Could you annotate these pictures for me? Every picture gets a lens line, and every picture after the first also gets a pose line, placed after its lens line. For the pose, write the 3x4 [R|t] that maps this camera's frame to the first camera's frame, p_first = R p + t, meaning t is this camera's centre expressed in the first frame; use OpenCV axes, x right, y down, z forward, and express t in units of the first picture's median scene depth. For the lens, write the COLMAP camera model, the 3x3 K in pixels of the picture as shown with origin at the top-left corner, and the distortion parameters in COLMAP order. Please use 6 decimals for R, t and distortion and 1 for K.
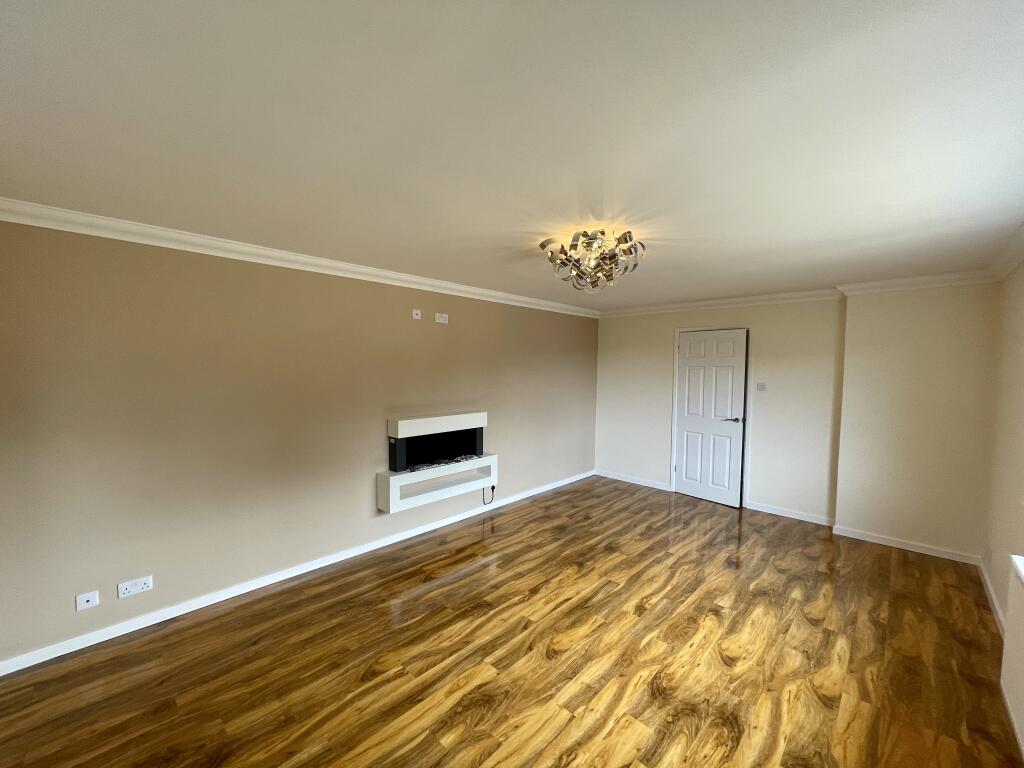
lens RADIAL K [[409.4, 0, 509.9], [0, 409.4, 386.3], [0, 0, 1]] dist [-0.001367, 0.000401]
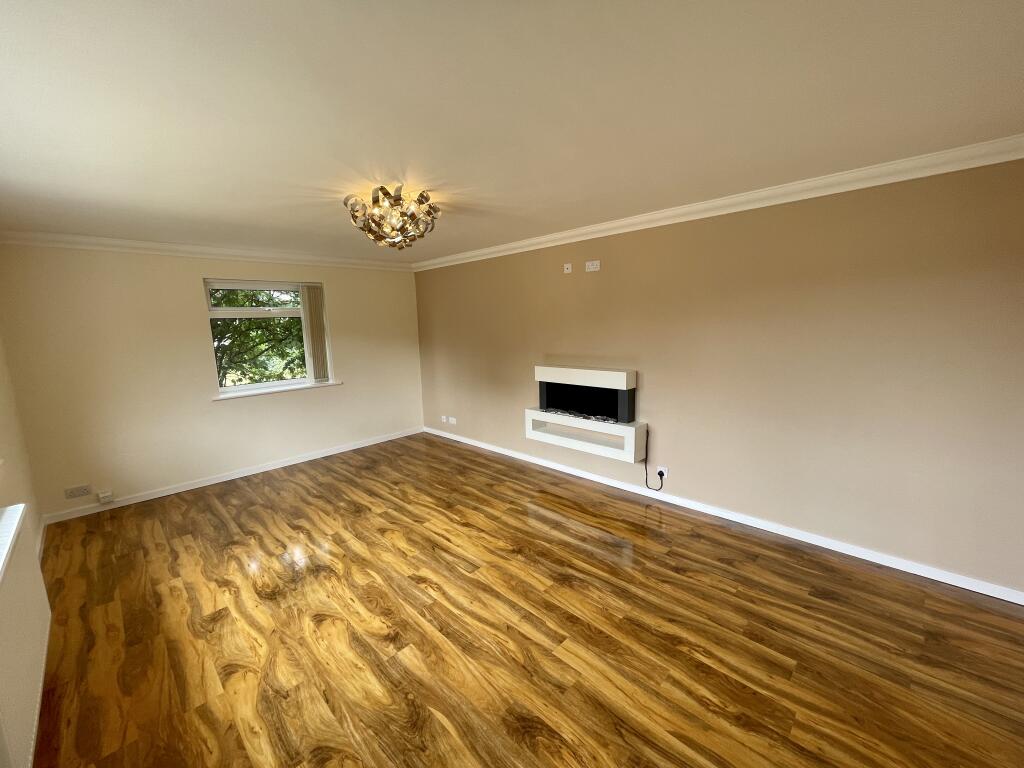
lens RADIAL K [[409.4, 0, 509.9], [0, 409.4, 385.7], [0, 0, 1]] dist [-0.001367, 0.000401]
pose [[-0.008591, 0.147390, -0.989041, 1.191482], [-0.018268, 0.988889, 0.147527, -0.043485], [0.999796, 0.019335, -0.005803, 1.208207]]
